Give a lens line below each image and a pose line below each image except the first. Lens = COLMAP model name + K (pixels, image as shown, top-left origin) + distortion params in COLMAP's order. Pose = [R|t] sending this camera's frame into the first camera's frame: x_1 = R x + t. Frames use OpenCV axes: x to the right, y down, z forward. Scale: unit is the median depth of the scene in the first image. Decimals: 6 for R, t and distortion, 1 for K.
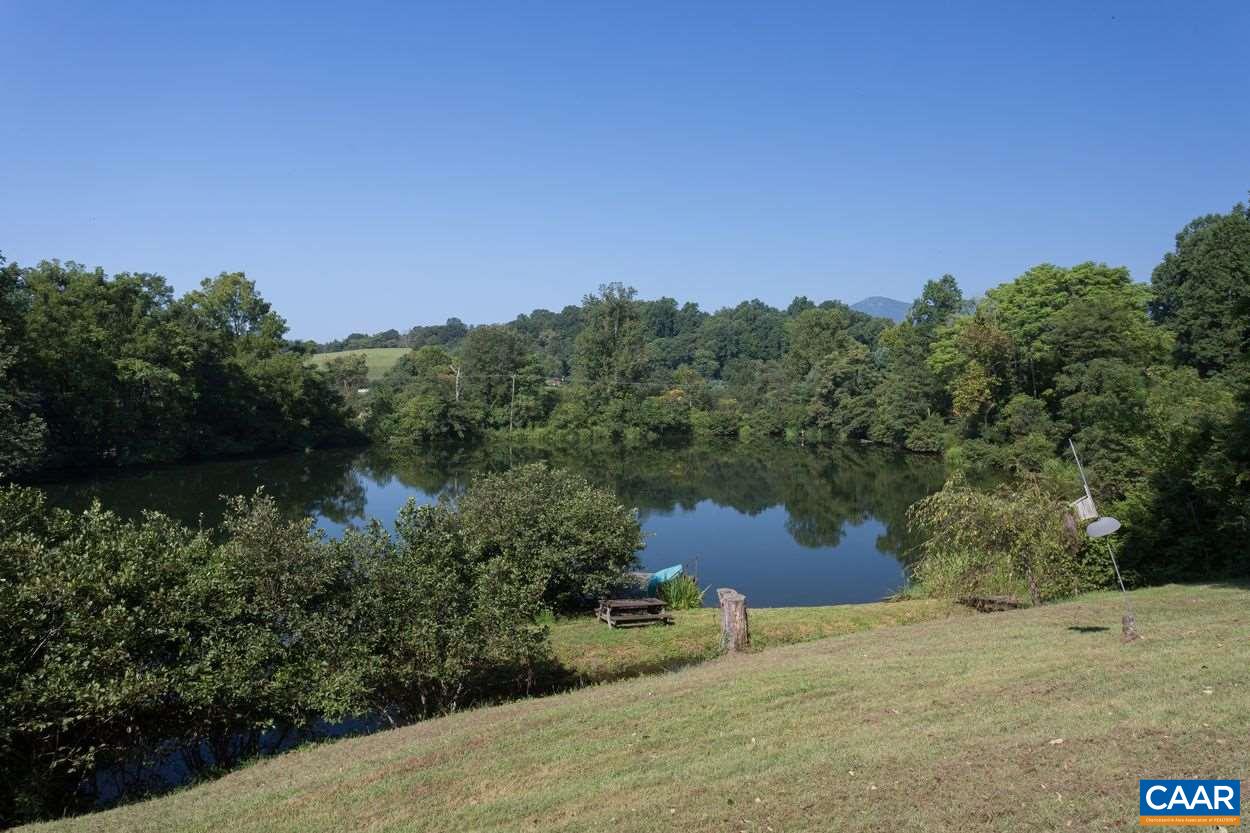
lens RADIAL K [[936.9, 0, 625.0], [0, 936.9, 416.5], [0, 0, 1]] dist [-0.001004, -0.000856]
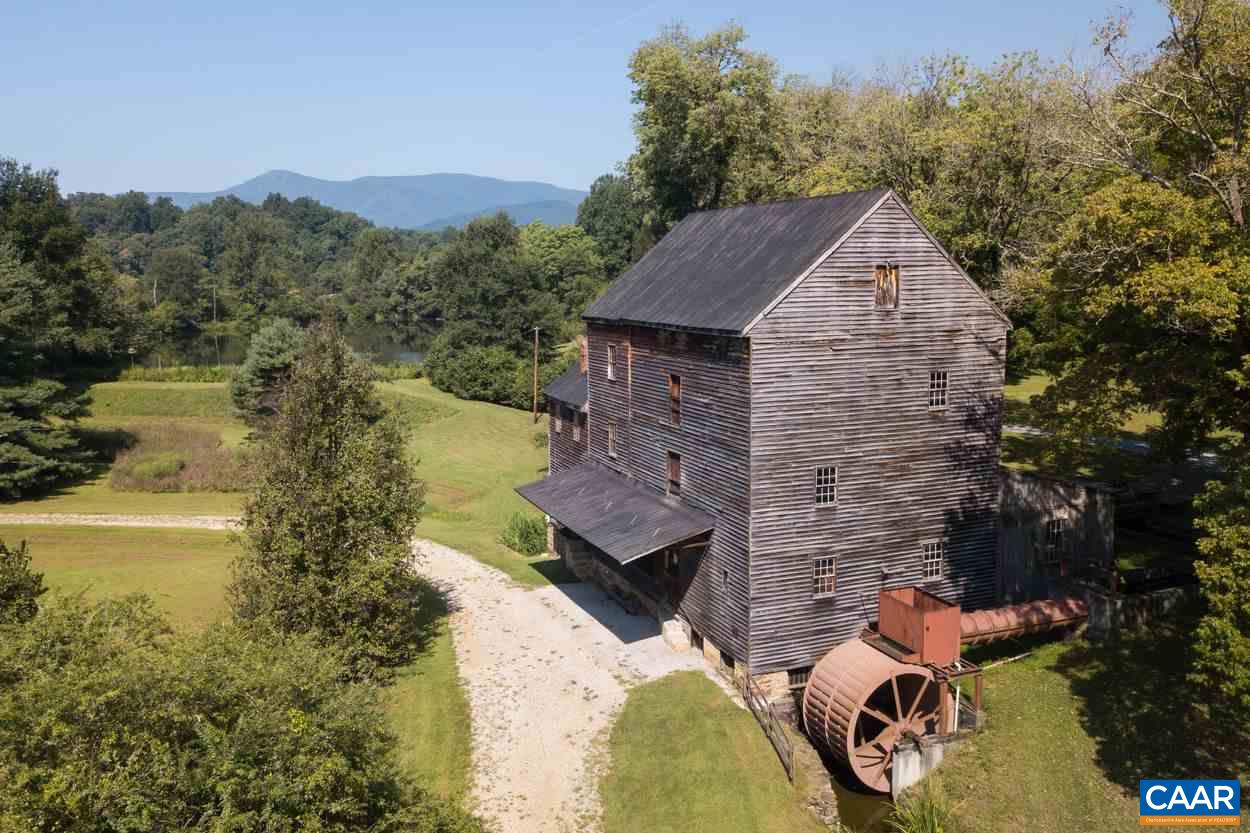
lens RADIAL K [[1002.4, 0, 625.0], [0, 1002.4, 416.5], [0, 0, 1]] dist [-0.119896, 0.000226]
pose [[0.829398, -0.094513, 0.550605, -0.395028], [0.029094, 0.991556, 0.126377, -0.014062], [-0.557900, -0.088797, 0.825144, -0.557748]]
